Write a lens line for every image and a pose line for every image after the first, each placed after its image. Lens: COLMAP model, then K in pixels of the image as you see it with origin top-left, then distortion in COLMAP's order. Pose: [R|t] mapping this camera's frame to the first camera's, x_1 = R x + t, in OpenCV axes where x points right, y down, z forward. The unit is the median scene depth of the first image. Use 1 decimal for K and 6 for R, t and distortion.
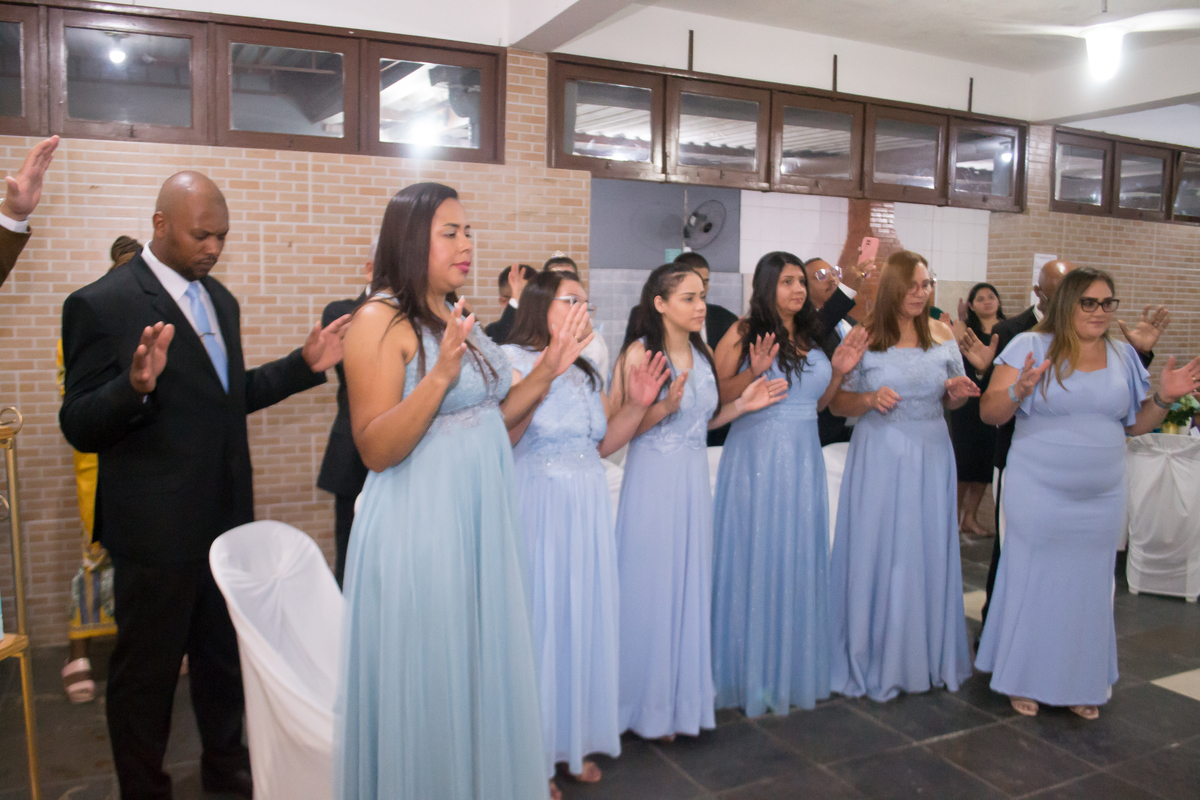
lens RADIAL K [[959.5, 0, 601.5], [0, 959.5, 393.3], [0, 0, 1]] dist [-0.084675, 0.016626]
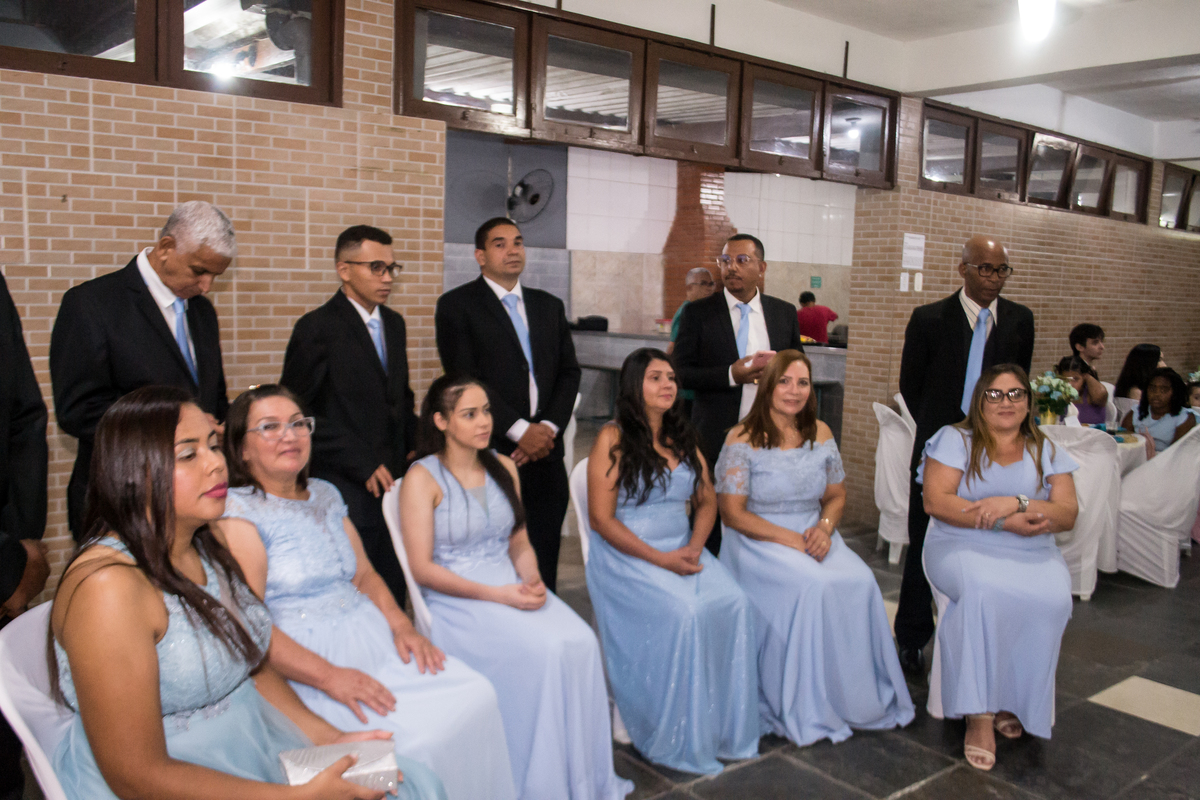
lens RADIAL K [[986.0, 0, 599.5], [0, 986.0, 392.3], [0, 0, 1]] dist [-0.087680, 0.015611]
pose [[0.977363, -0.009958, 0.211336, -0.062634], [0.006098, 0.999803, 0.018910, -0.011688], [-0.211483, -0.017194, 0.977231, 0.135789]]
